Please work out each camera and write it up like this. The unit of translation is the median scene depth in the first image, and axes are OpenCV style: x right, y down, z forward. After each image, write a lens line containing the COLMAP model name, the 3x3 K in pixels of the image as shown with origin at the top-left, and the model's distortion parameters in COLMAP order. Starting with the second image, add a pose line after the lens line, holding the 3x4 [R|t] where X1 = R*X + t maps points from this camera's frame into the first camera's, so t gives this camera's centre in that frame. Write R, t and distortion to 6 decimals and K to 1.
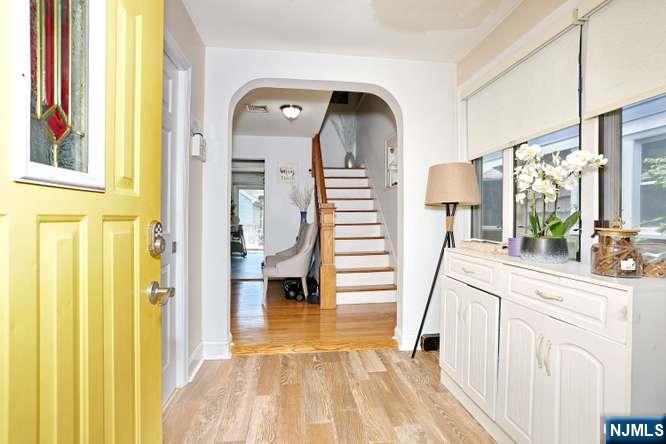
lens RADIAL K [[332.7, 0, 333.0], [0, 332.7, 222.0], [0, 0, 1]] dist [-0.000246, 0.000006]
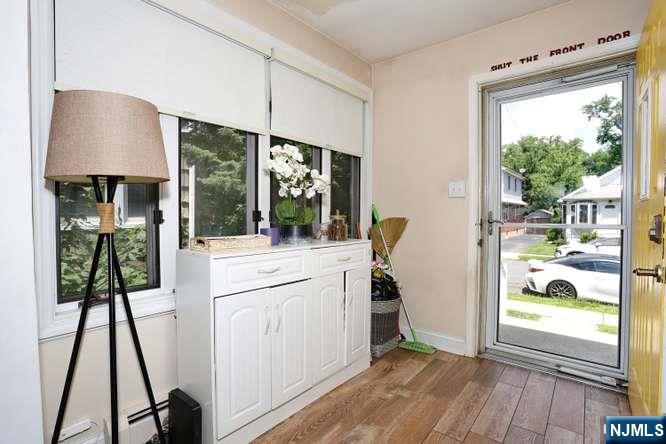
lens RADIAL K [[332.7, 0, 333.0], [0, 332.7, 222.0], [0, 0, 1]] dist [-0.000246, 0.000006]
pose [[-0.685588, -0.026422, 0.727510, -0.352629], [0.005479, 0.999126, 0.041449, -0.011451], [-0.727969, 0.032403, -0.684844, 1.576889]]
